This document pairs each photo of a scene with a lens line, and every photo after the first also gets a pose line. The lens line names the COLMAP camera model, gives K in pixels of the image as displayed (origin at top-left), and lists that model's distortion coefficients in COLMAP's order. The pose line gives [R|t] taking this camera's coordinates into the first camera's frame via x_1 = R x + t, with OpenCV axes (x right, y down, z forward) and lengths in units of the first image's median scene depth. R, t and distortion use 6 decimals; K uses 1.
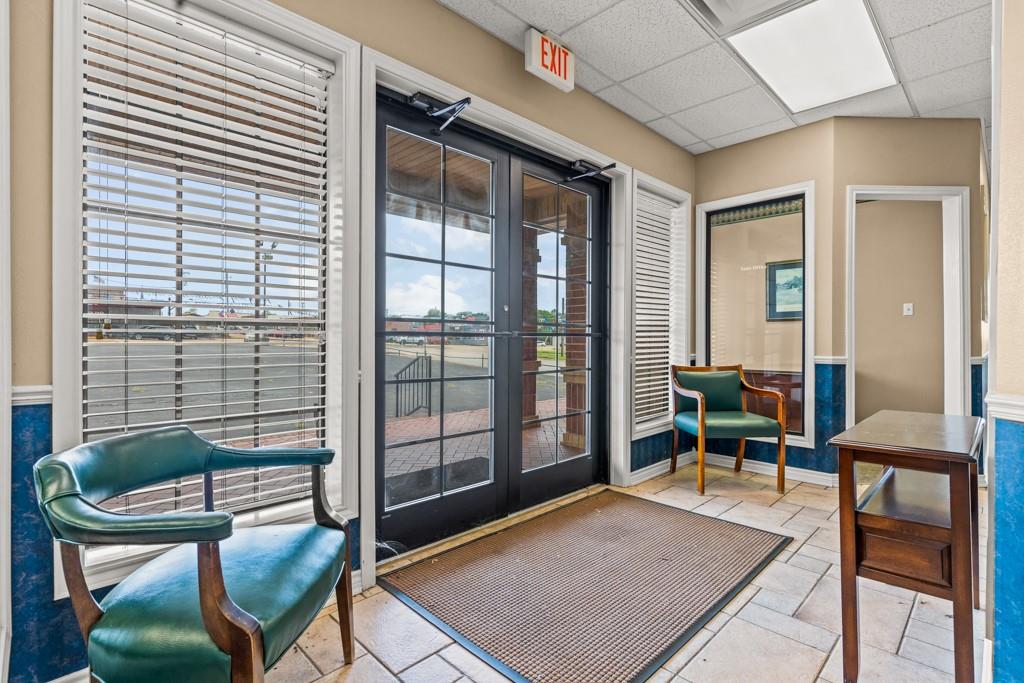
lens RADIAL K [[488.8, 0, 509.8], [0, 488.8, 335.9], [0, 0, 1]] dist [-0.000278, 0.000020]
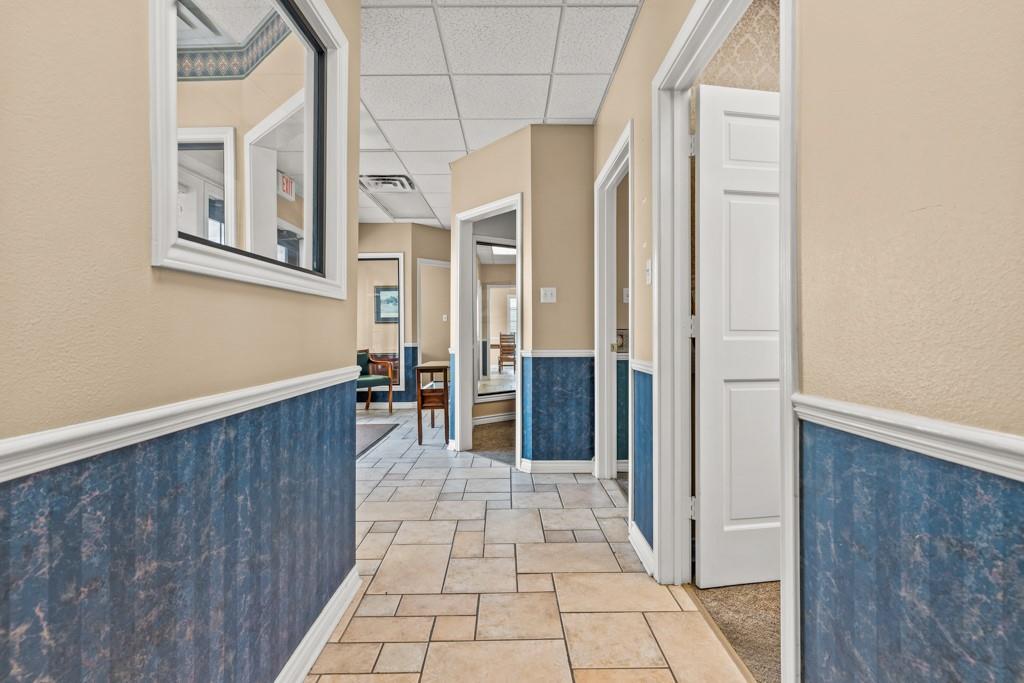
lens RADIAL K [[488.8, 0, 509.8], [0, 488.8, 335.9], [0, 0, 1]] dist [-0.000278, 0.000020]
pose [[0.701545, -0.014497, 0.712478, -0.564948], [0.011556, 0.999893, 0.008966, 0.003171], [-0.712532, 0.001943, 0.701637, -0.799859]]
